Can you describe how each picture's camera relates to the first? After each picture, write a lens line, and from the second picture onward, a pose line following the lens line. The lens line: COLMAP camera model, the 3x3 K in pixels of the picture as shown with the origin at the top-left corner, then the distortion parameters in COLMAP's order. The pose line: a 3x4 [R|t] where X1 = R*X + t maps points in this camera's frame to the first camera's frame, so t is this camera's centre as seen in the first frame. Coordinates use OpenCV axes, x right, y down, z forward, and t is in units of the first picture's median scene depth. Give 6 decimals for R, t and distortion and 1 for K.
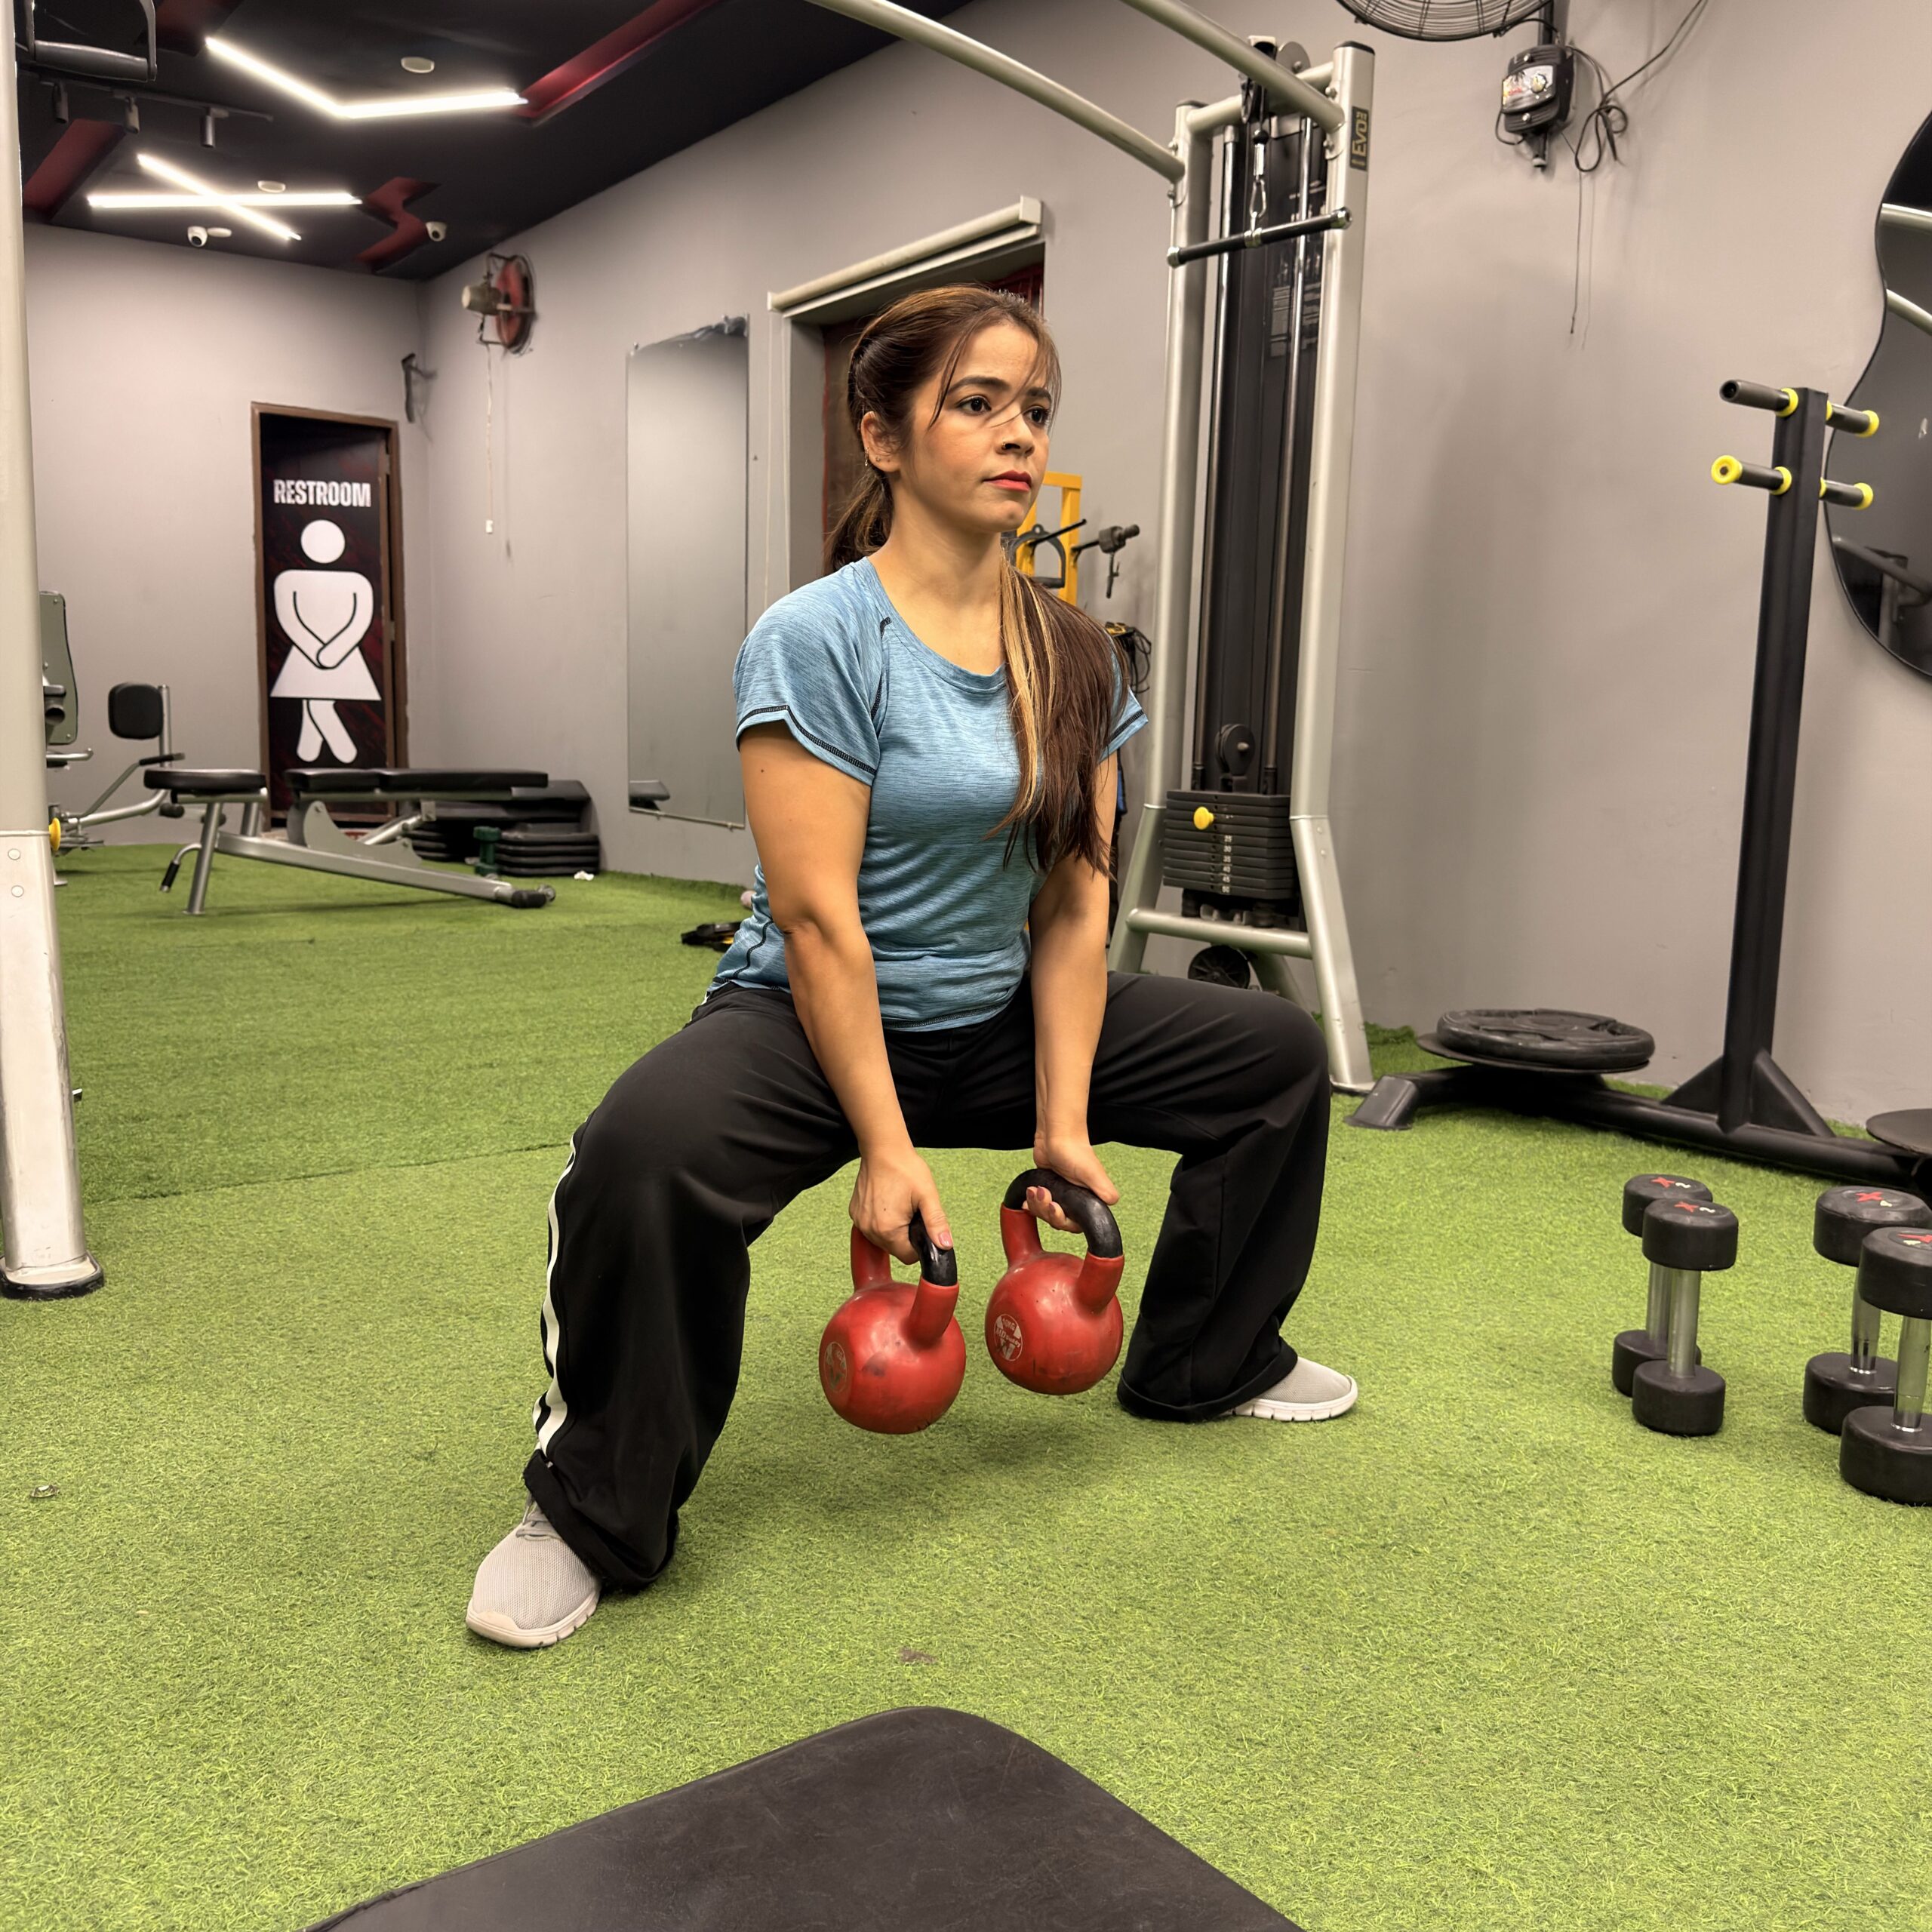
lens RADIAL K [[1809.9, 0, 966.0], [0, 1809.9, 966.0], [0, 0, 1]] dist [0.154816, -0.329242]
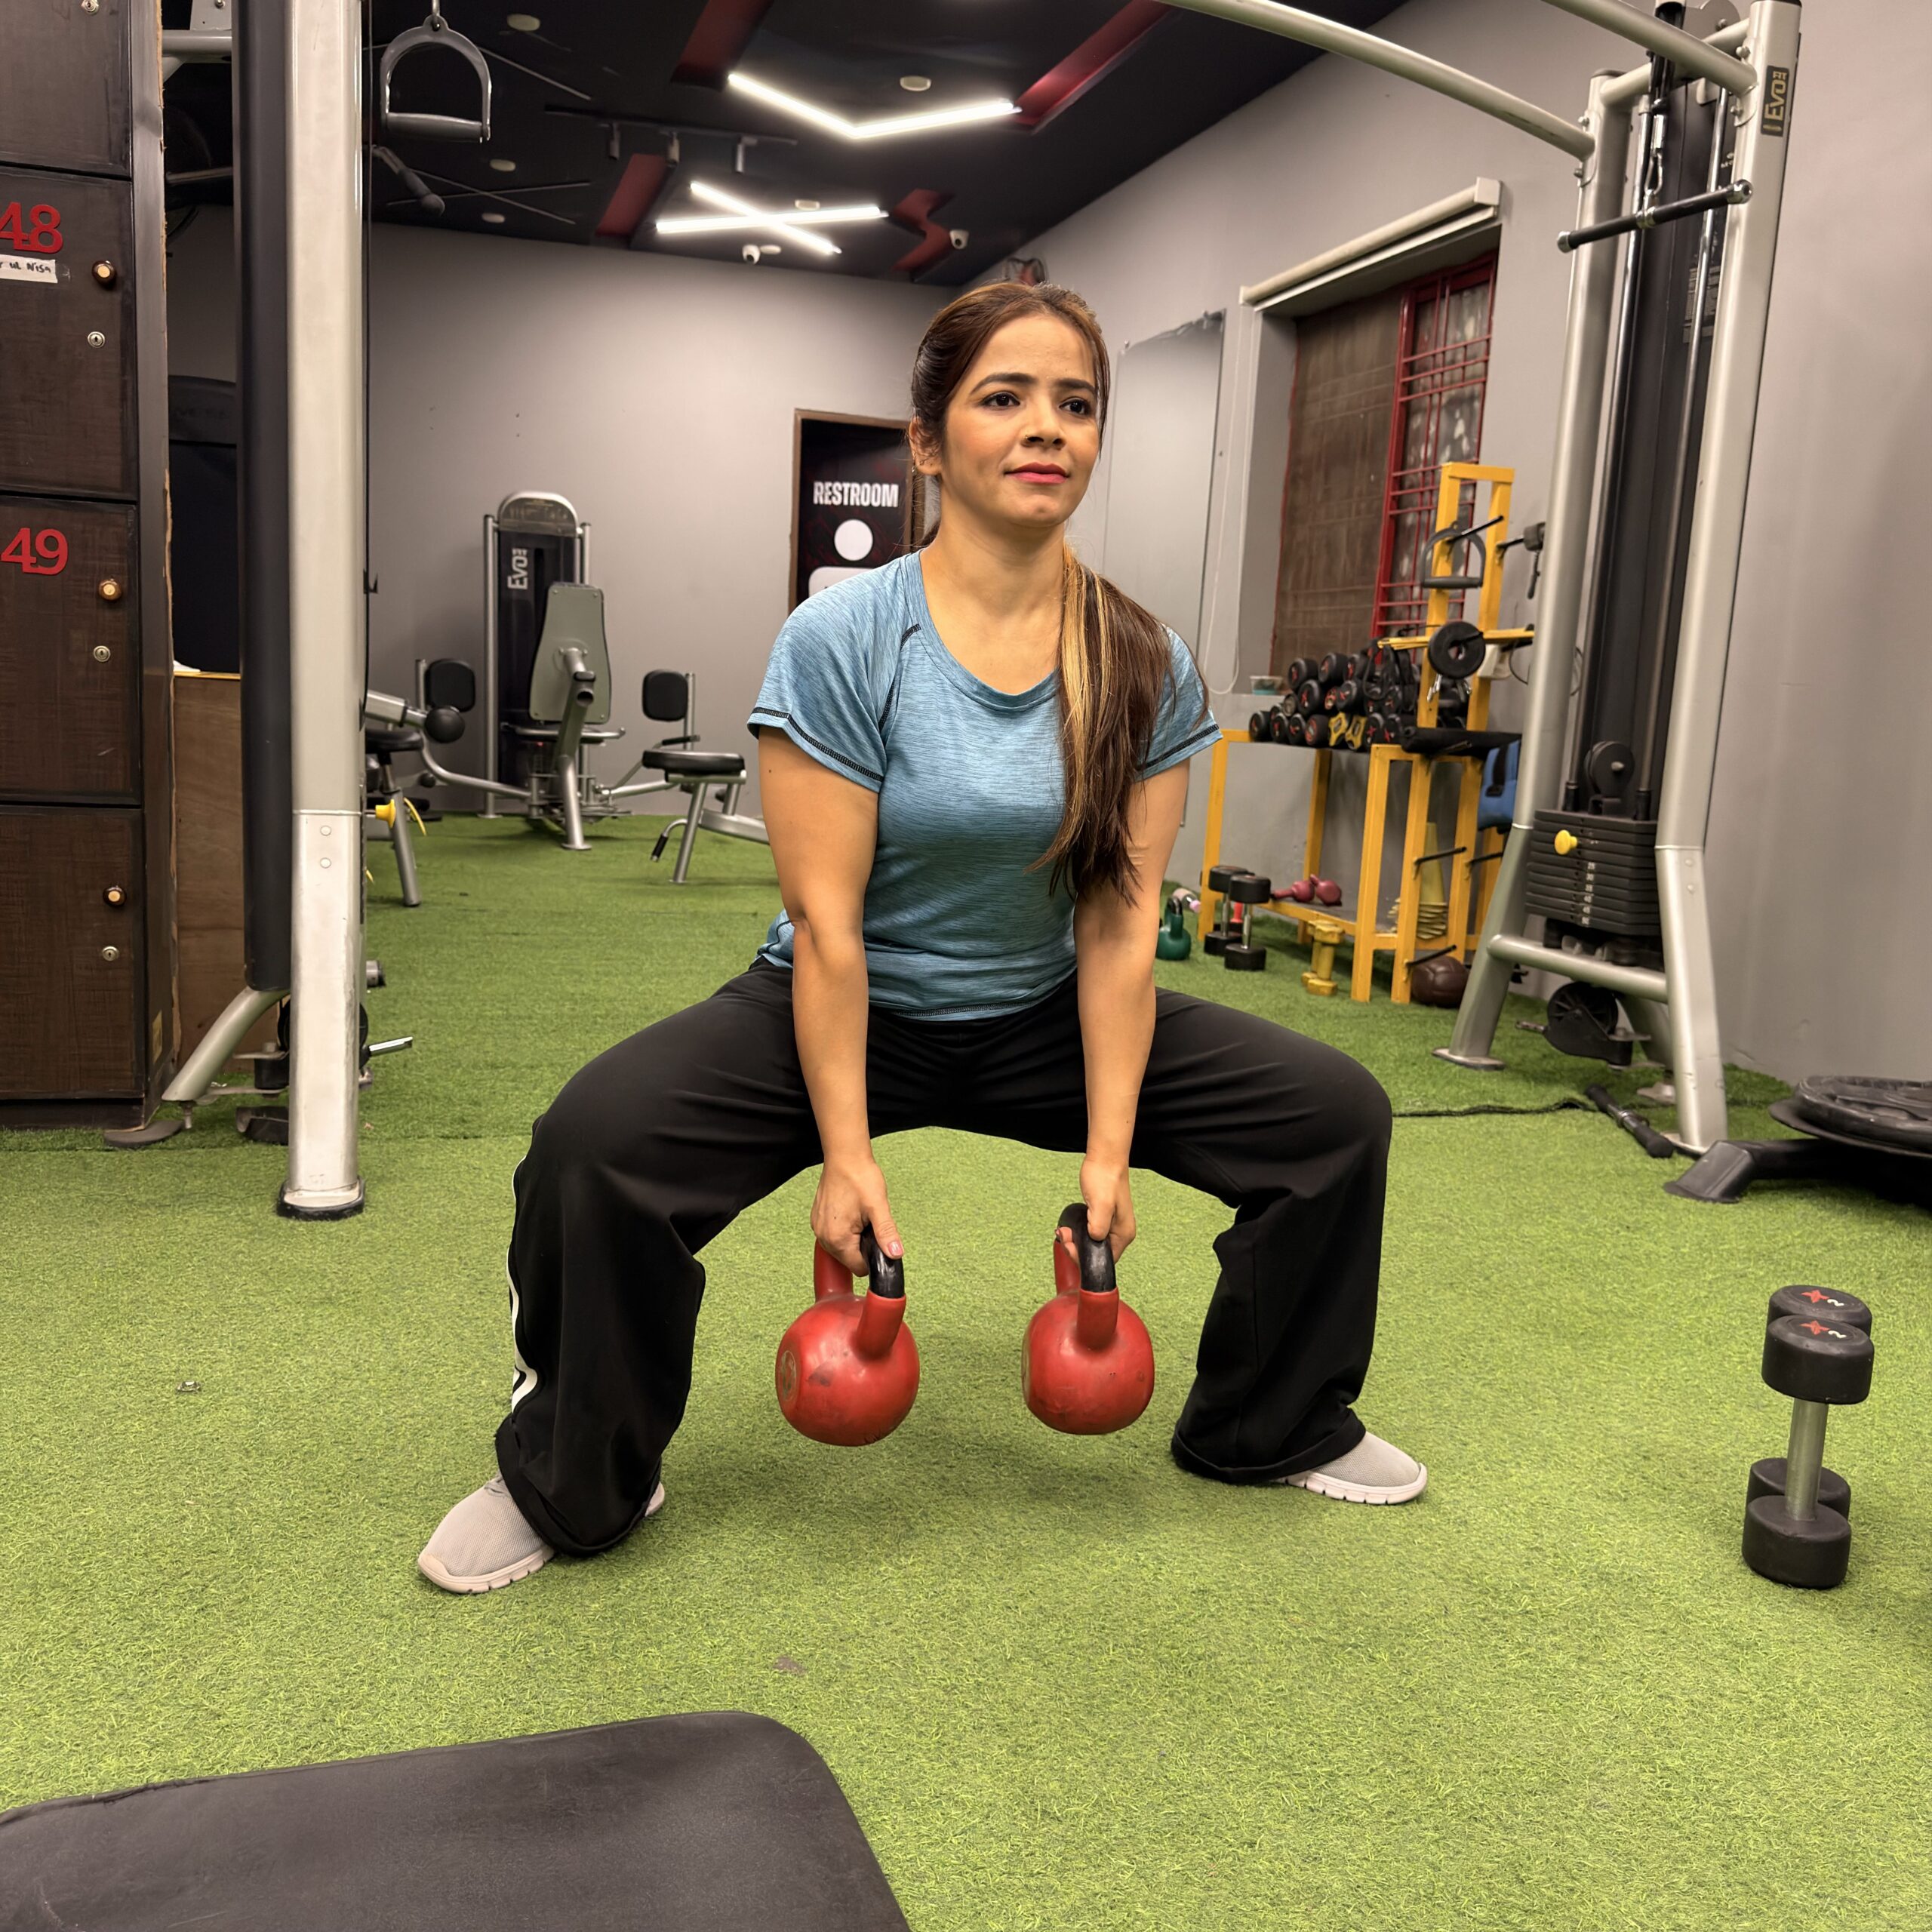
lens RADIAL K [[1832.9, 0, 966.0], [0, 1832.9, 966.0], [0, 0, 1]] dist [0.039155, -0.064199]
pose [[0.947836, 0.070264, -0.310919, 0.141199], [-0.068116, 0.997519, 0.017774, -0.015172], [0.311397, 0.004331, 0.950270, 0.020835]]
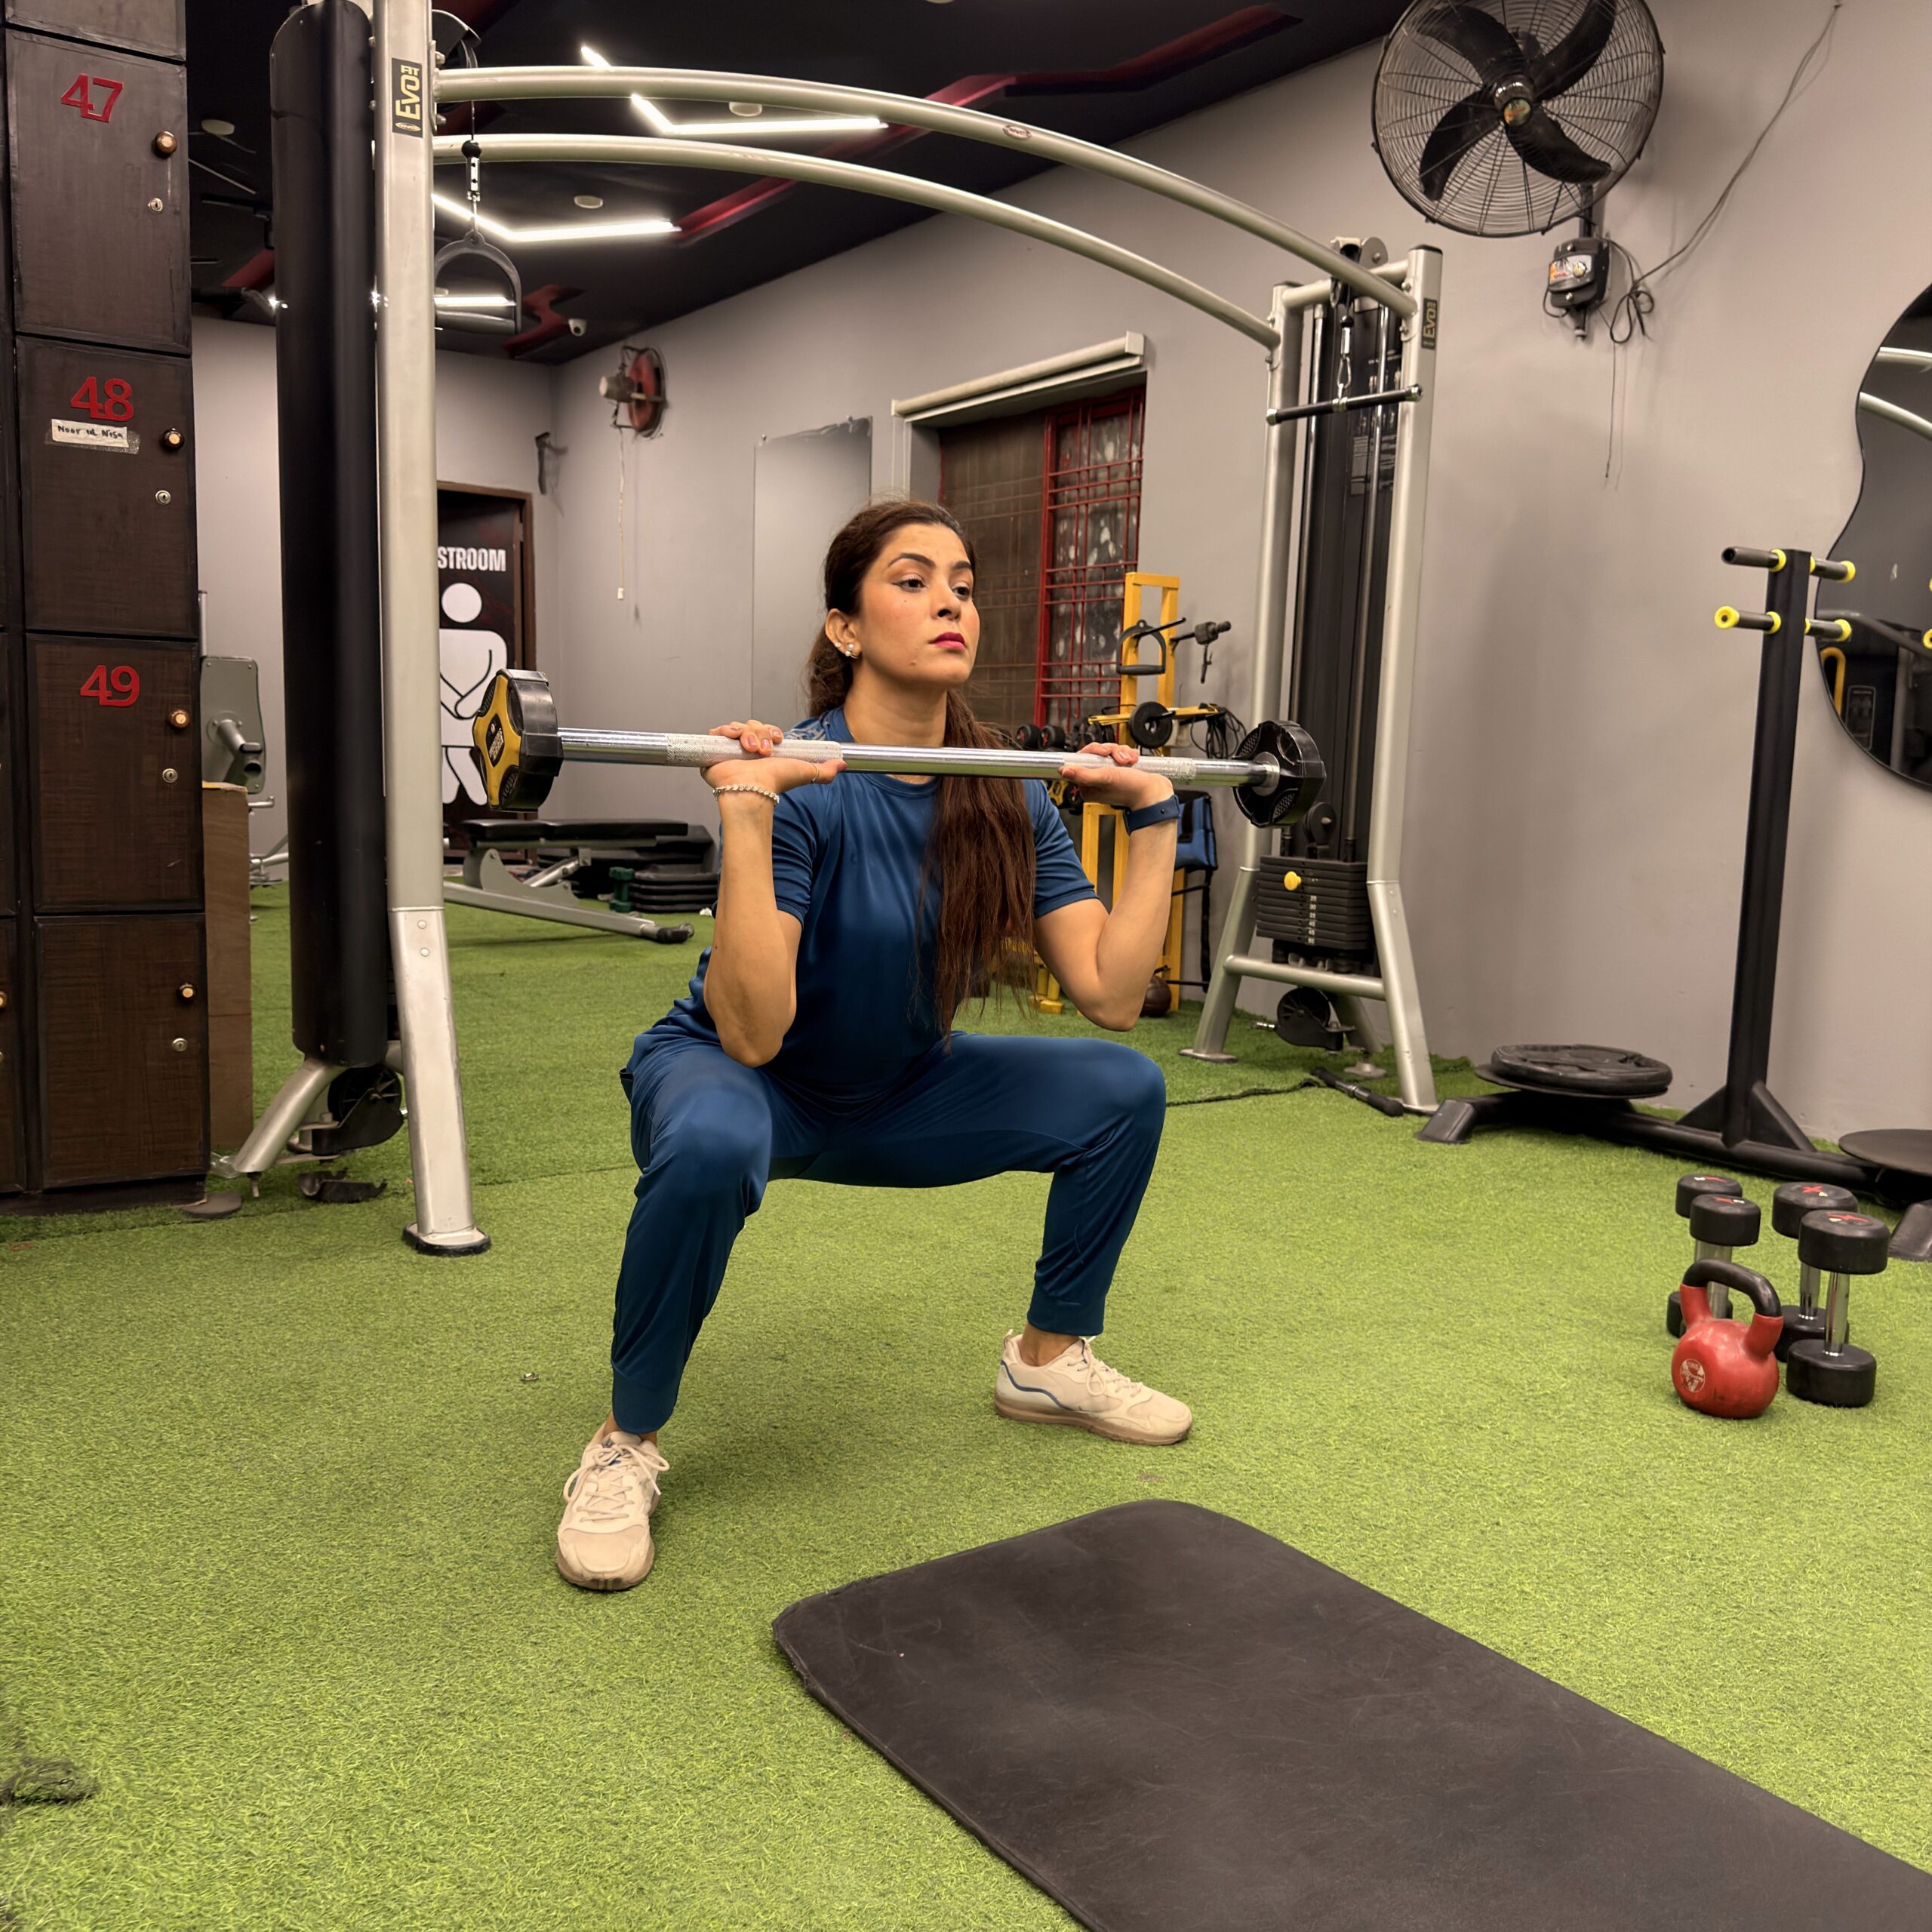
lens RADIAL K [[1816.4, 0, 966.0], [0, 1816.4, 966.0], [0, 0, 1]] dist [0.196816, -0.477730]
pose [[0.999725, 0.006265, -0.022600, -0.057391], [-0.006514, 0.999918, -0.010982, -0.011564], [0.022530, 0.011127, 0.999684, -0.207422]]
